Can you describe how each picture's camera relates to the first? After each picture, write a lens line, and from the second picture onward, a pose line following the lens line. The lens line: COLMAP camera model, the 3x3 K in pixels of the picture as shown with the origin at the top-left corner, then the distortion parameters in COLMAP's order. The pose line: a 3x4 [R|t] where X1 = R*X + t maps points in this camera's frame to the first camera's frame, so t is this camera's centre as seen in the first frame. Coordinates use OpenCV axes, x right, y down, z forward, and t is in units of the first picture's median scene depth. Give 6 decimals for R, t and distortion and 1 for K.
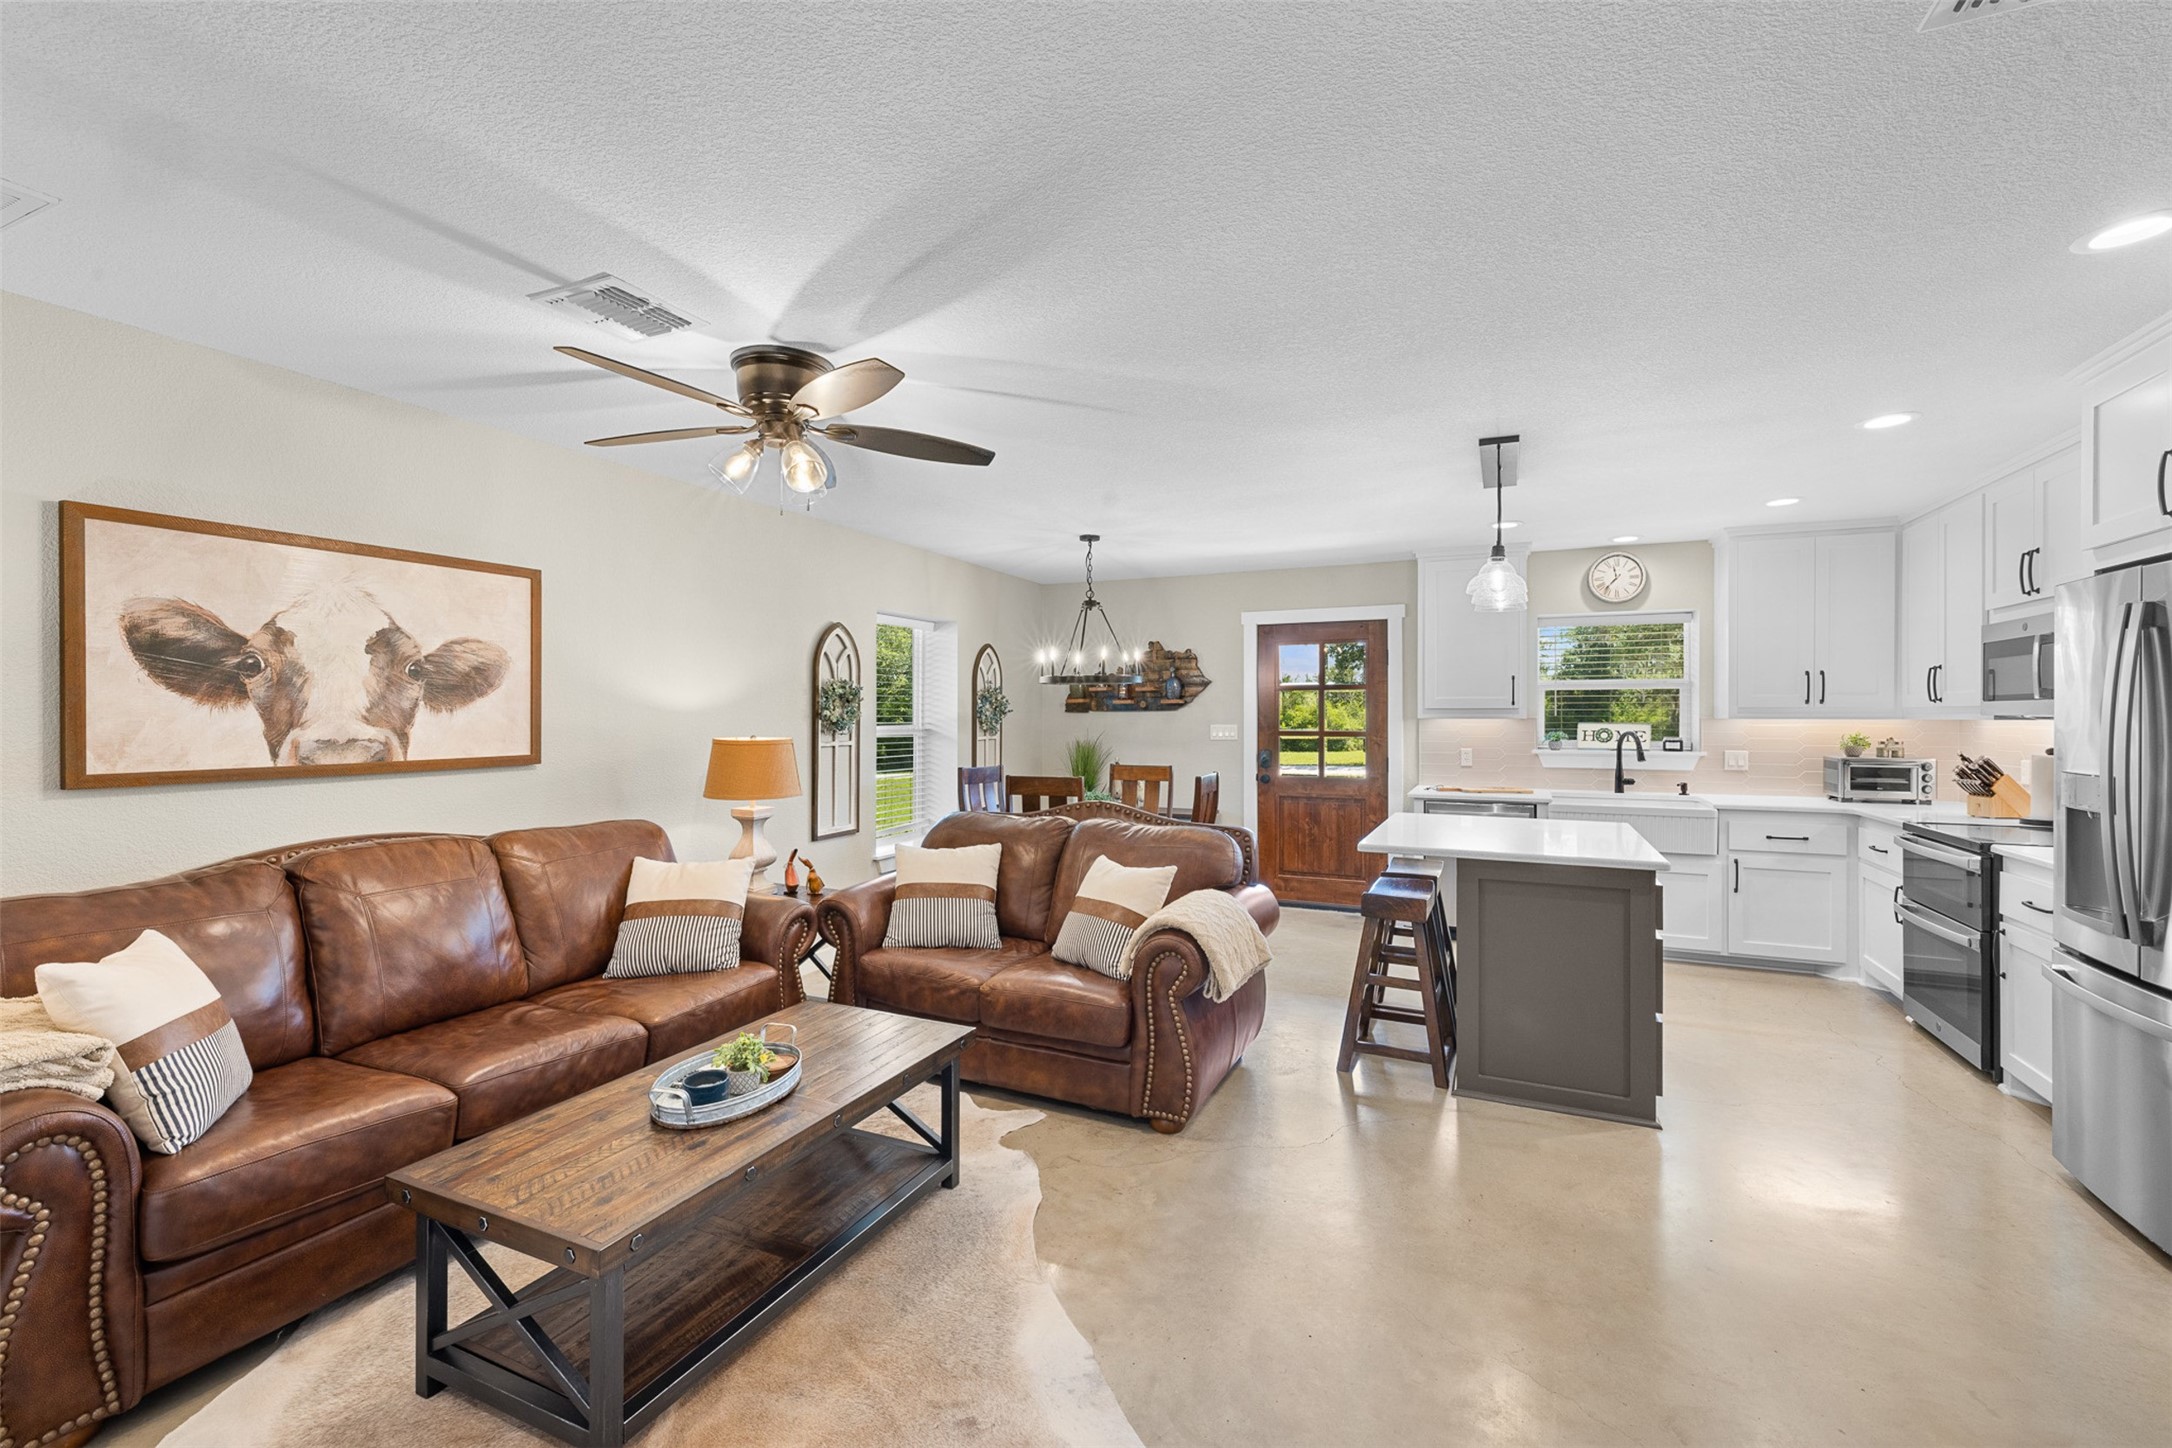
lens RADIAL K [[905.7, 0, 1087.8], [0, 905.7, 717.5], [0, 0, 1]] dist [-0.000407, -0.000073]
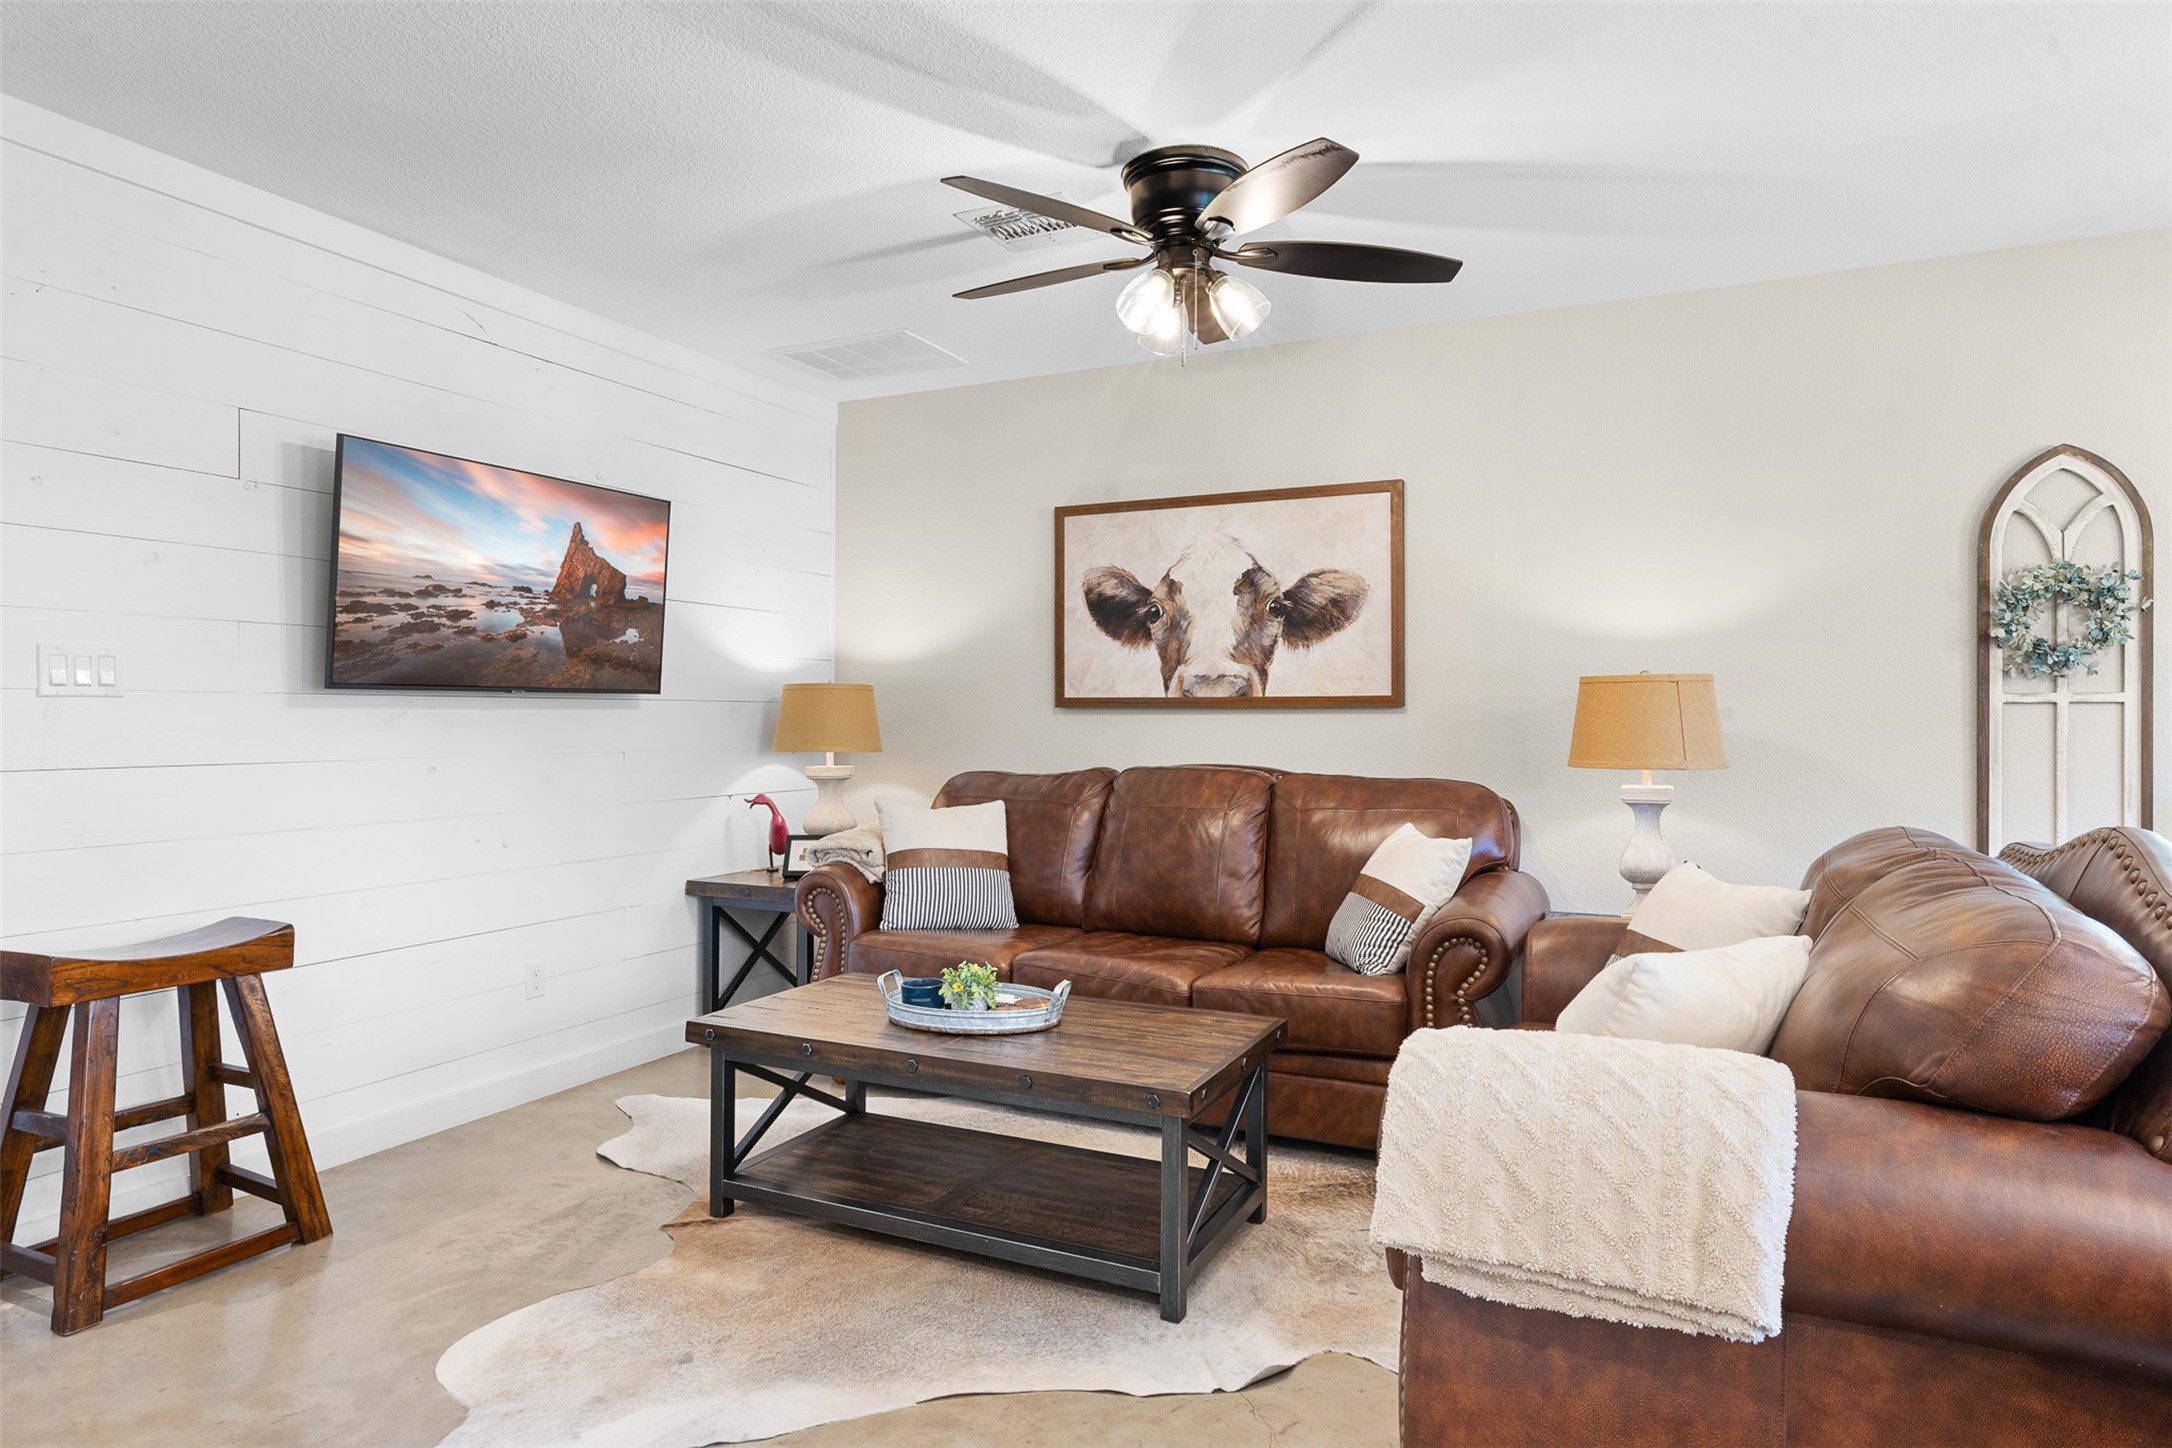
lens RADIAL K [[1251.1, 0, 1085.6], [0, 1251.1, 716.1], [0, 0, 1]] dist [0.008400, 0.001514]
pose [[-0.022211, 0.000857, -0.999753, 0.680088], [-0.007853, 0.999969, 0.001032, 0.071886], [0.999722, 0.007874, -0.022204, 0.856723]]
